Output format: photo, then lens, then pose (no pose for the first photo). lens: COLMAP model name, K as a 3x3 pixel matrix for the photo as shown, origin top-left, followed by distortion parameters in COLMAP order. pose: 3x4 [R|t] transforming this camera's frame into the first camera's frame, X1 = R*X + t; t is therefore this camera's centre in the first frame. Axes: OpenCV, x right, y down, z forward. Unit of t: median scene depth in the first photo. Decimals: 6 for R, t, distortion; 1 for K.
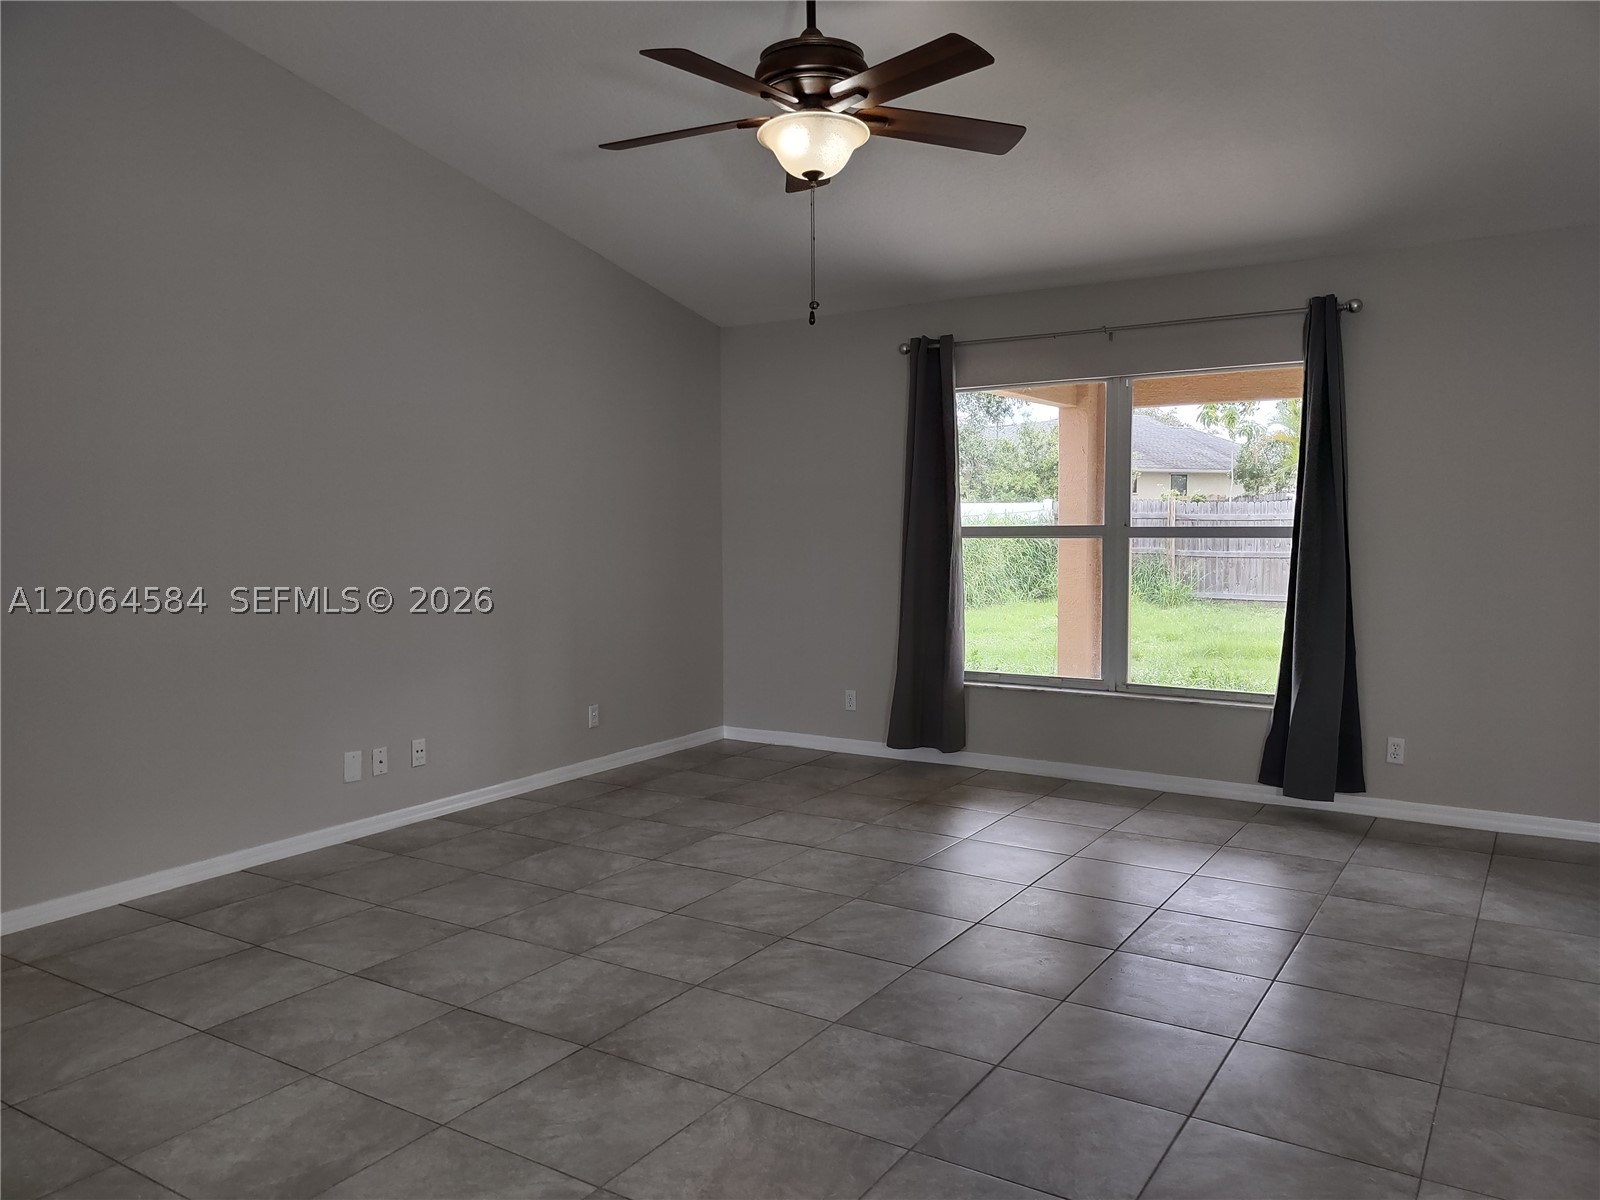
lens RADIAL K [[1202.4, 0, 799.9], [0, 1202.4, 602.1], [0, 0, 1]] dist [0.012808, 0.000322]
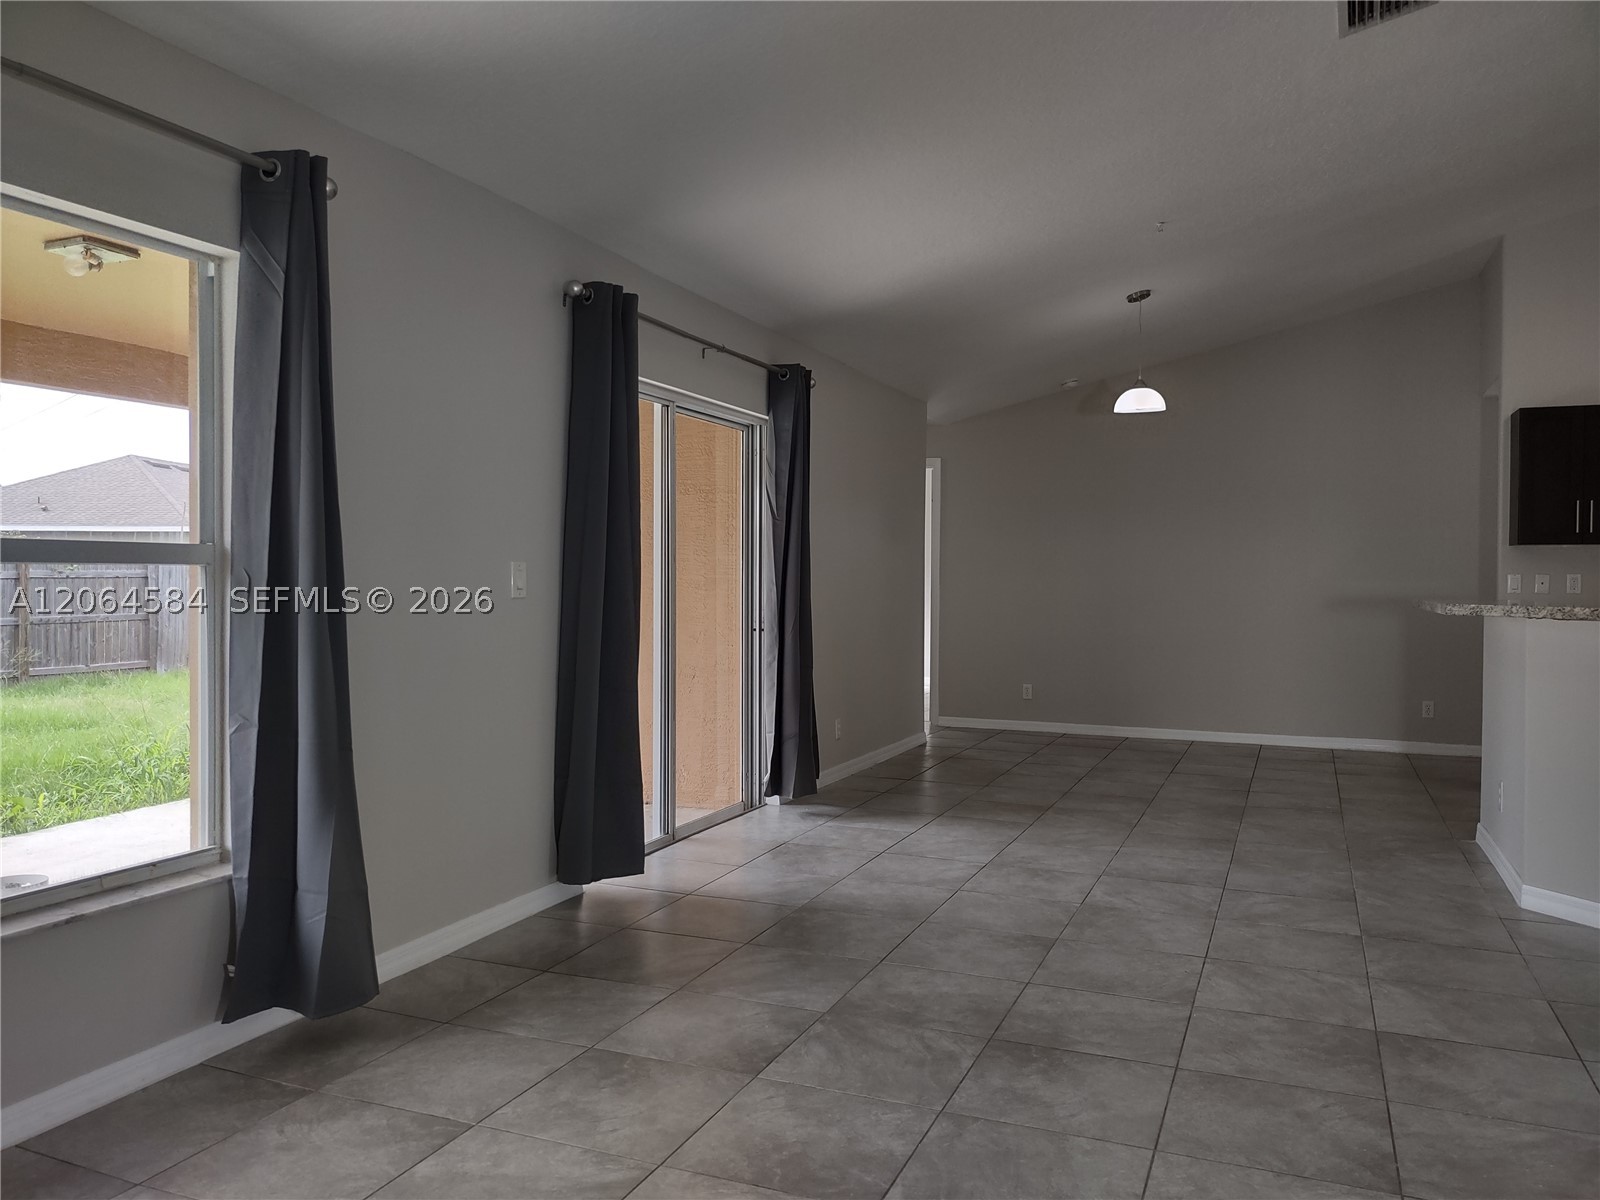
lens RADIAL K [[1202.4, 0, 799.9], [0, 1202.4, 597.5], [0, 0, 1]] dist [0.012808, 0.000322]
pose [[-0.166686, -0.024132, 0.985715, -0.266847], [0.064929, 0.997262, 0.035395, -0.059243], [-0.983870, 0.069902, -0.164663, 1.196702]]
